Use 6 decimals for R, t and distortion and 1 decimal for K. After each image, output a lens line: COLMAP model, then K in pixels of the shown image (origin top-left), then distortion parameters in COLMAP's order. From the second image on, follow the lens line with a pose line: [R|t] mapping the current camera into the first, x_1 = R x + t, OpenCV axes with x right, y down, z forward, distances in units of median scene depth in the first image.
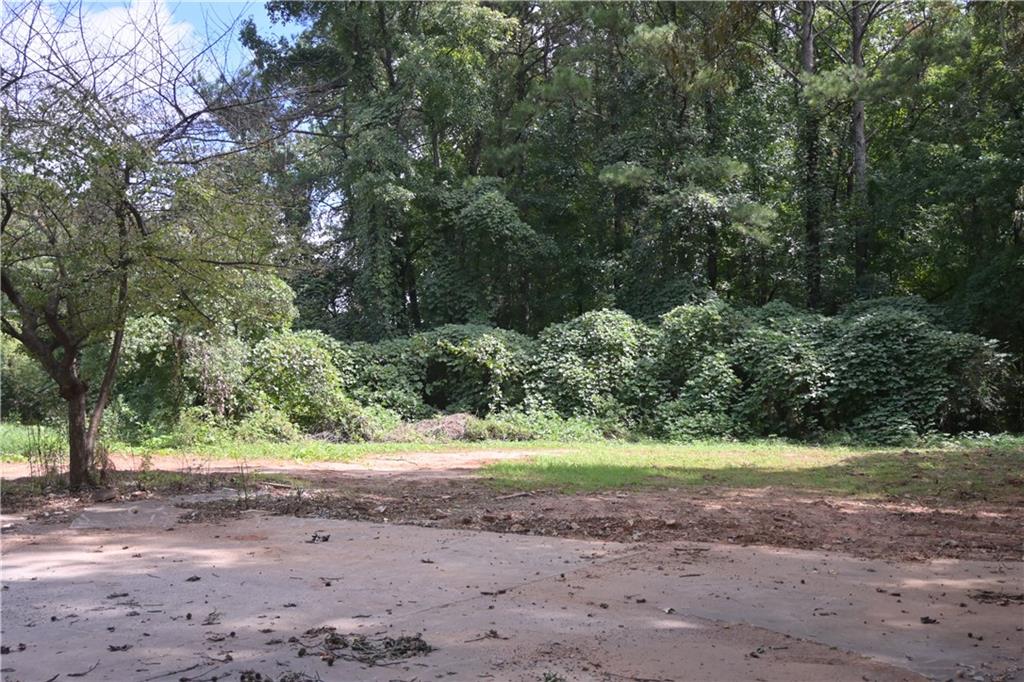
lens RADIAL K [[1017.6, 0, 512.0], [0, 1017.6, 341.0], [0, 0, 1]] dist [-0.019902, 0.014890]
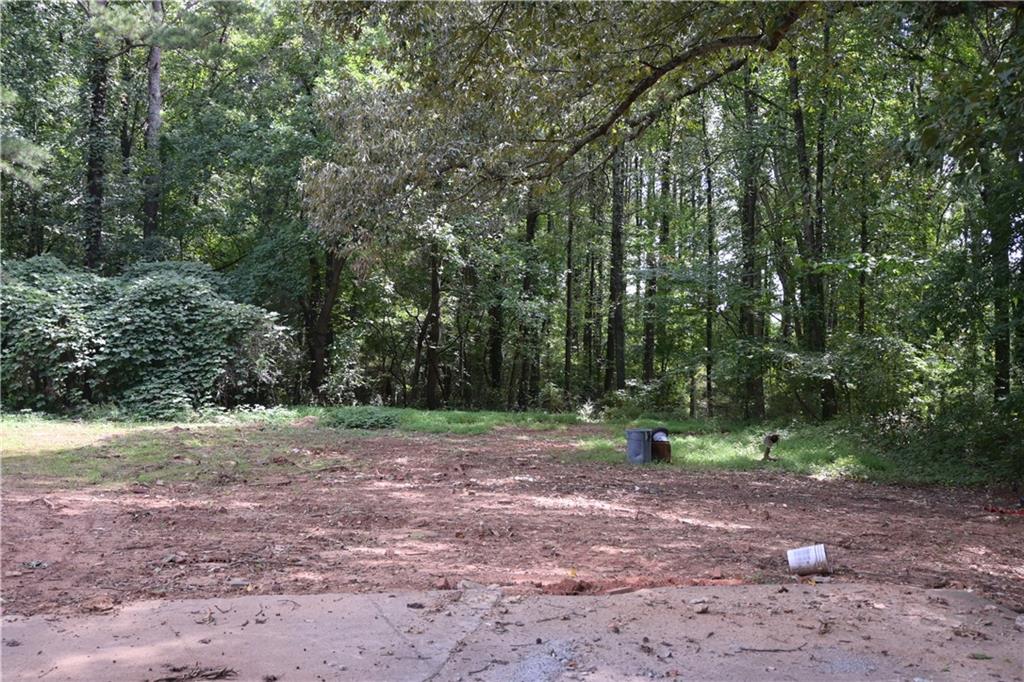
lens RADIAL K [[1007.1, 0, 521.1], [0, 1007.1, 341.6], [0, 0, 1]] dist [-0.005209, 0.000926]
pose [[0.780785, 0.035136, 0.623811, 0.049373], [-0.054033, 0.998474, 0.011390, 0.003079], [-0.622459, -0.042600, 0.781492, 0.077170]]
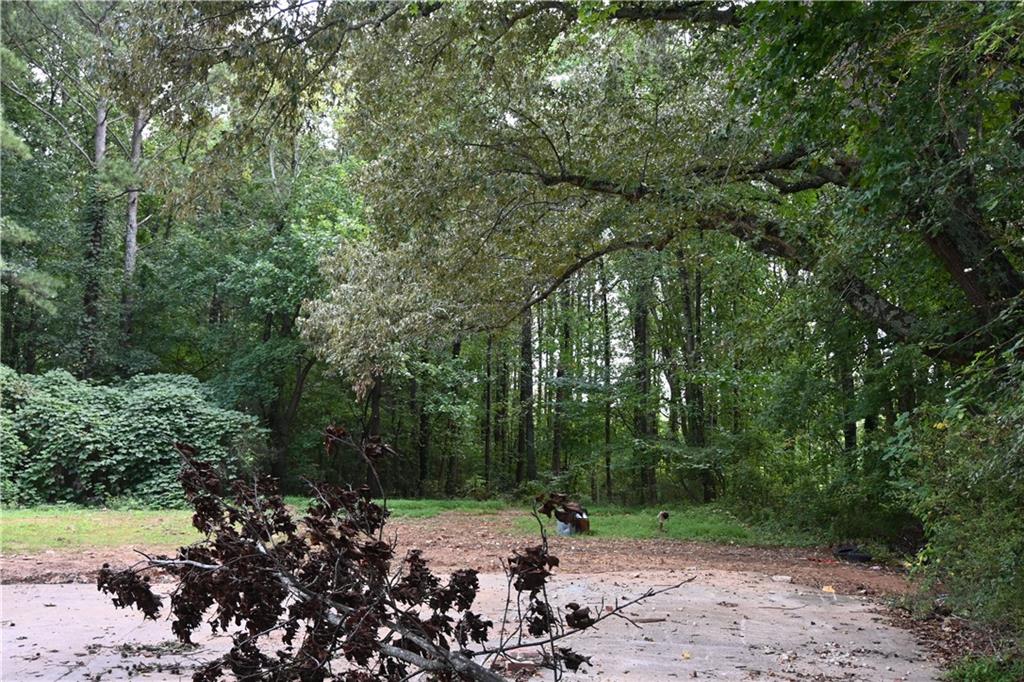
lens RADIAL K [[1012.5, 0, 523.0], [0, 1012.5, 339.3], [0, 0, 1]] dist [-0.004064, -0.004240]
pose [[0.708007, 0.096244, 0.699617, -0.141978], [-0.050112, 0.995019, -0.086169, -0.006047], [-0.704425, 0.025948, 0.709304, -0.066363]]
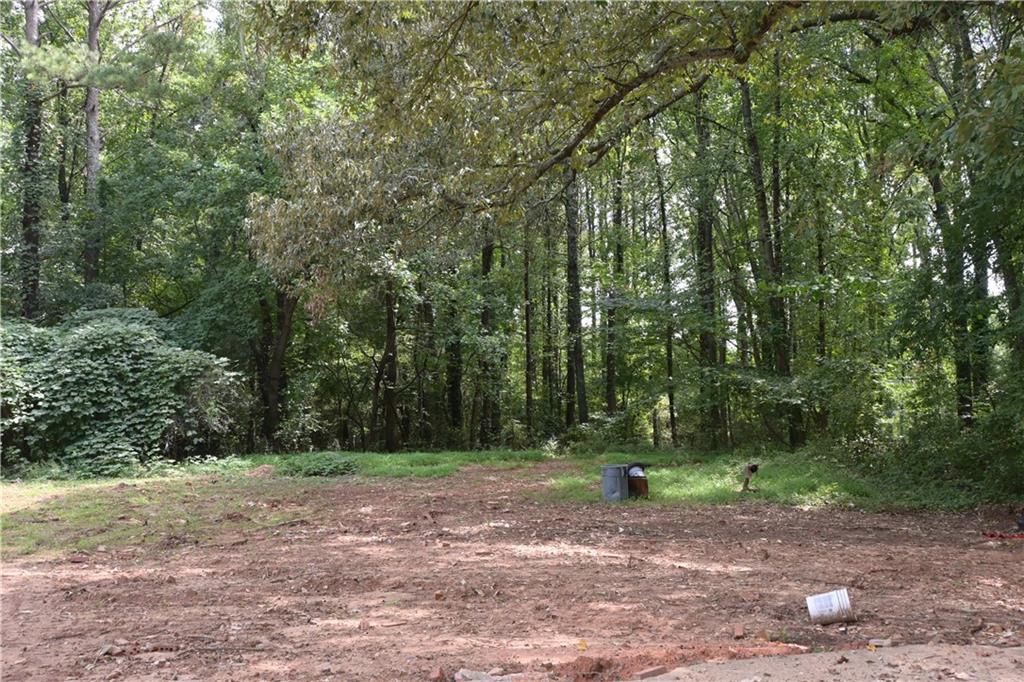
lens RADIAL K [[1005.6, 0, 520.1], [0, 1005.6, 340.6], [0, 0, 1]] dist [-0.006947, 0.000905]
pose [[0.753082, 0.029152, 0.657281, 0.064343], [-0.015254, 0.999523, -0.026854, 0.003816], [-0.657750, 0.010197, 0.753167, 0.108050]]
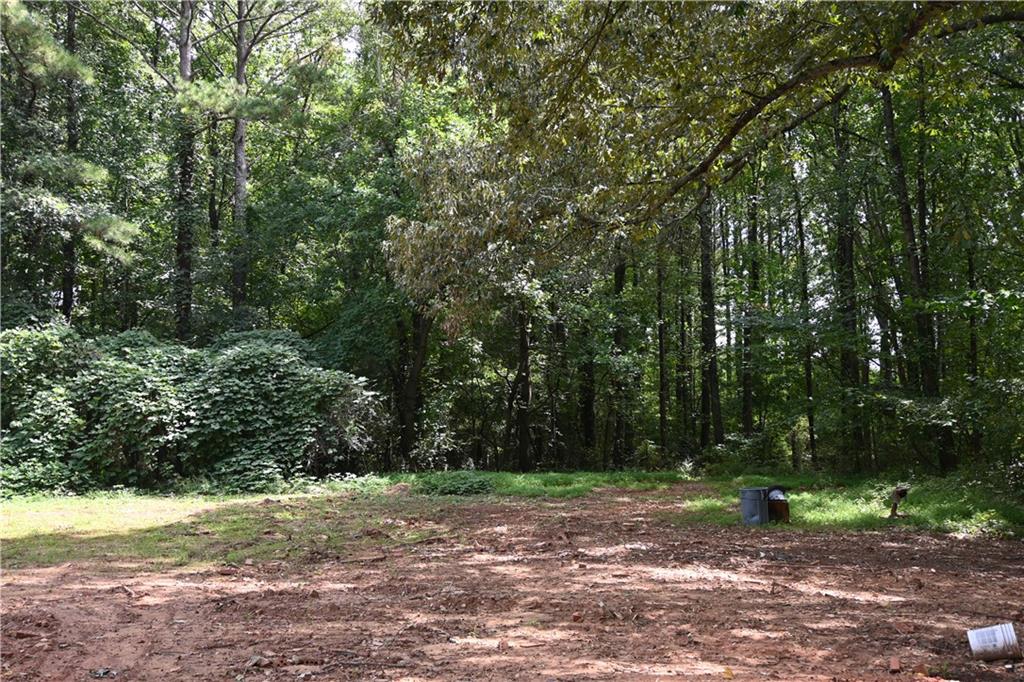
lens RADIAL K [[1007.1, 0, 521.1], [0, 1007.1, 341.6], [0, 0, 1]] dist [-0.005209, 0.000926]
pose [[0.831680, 0.037620, 0.553979, 0.064414], [-0.015980, 0.998911, -0.043844, 0.004282], [-0.555025, 0.027611, 0.831375, 0.110928]]
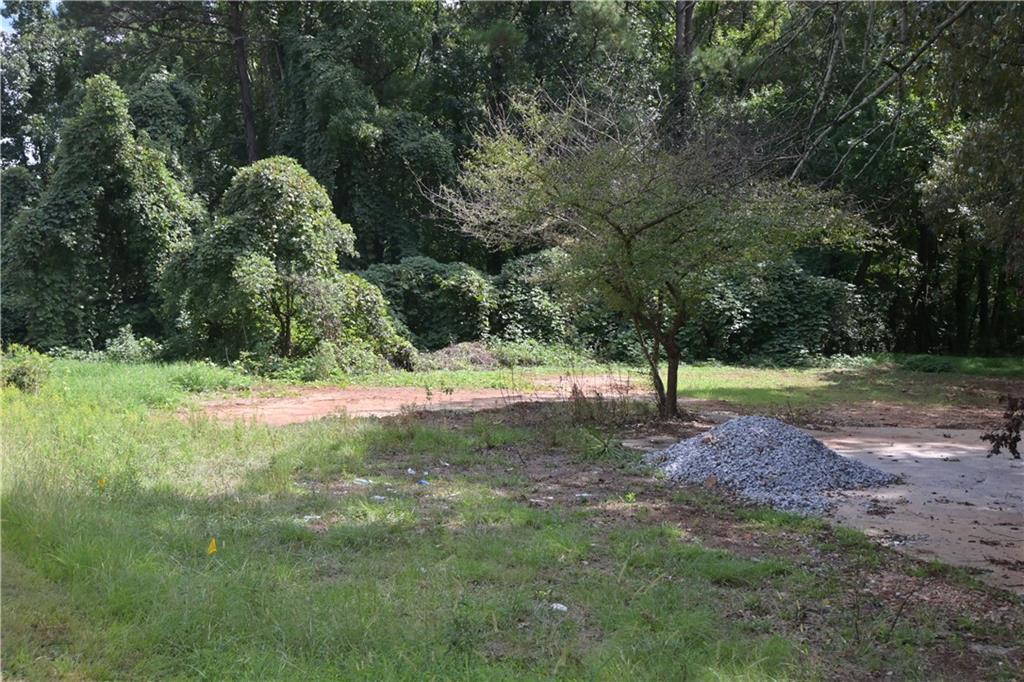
lens RADIAL K [[1151.9, 0, 526.0], [0, 1151.9, 340.7], [0, 0, 1]] dist [-0.000197, 0.015074]
pose [[0.911489, -0.005768, 0.411283, -0.510152], [-0.032371, 0.995794, 0.085707, -0.041384], [-0.410048, -0.091435, 0.907469, -0.180989]]
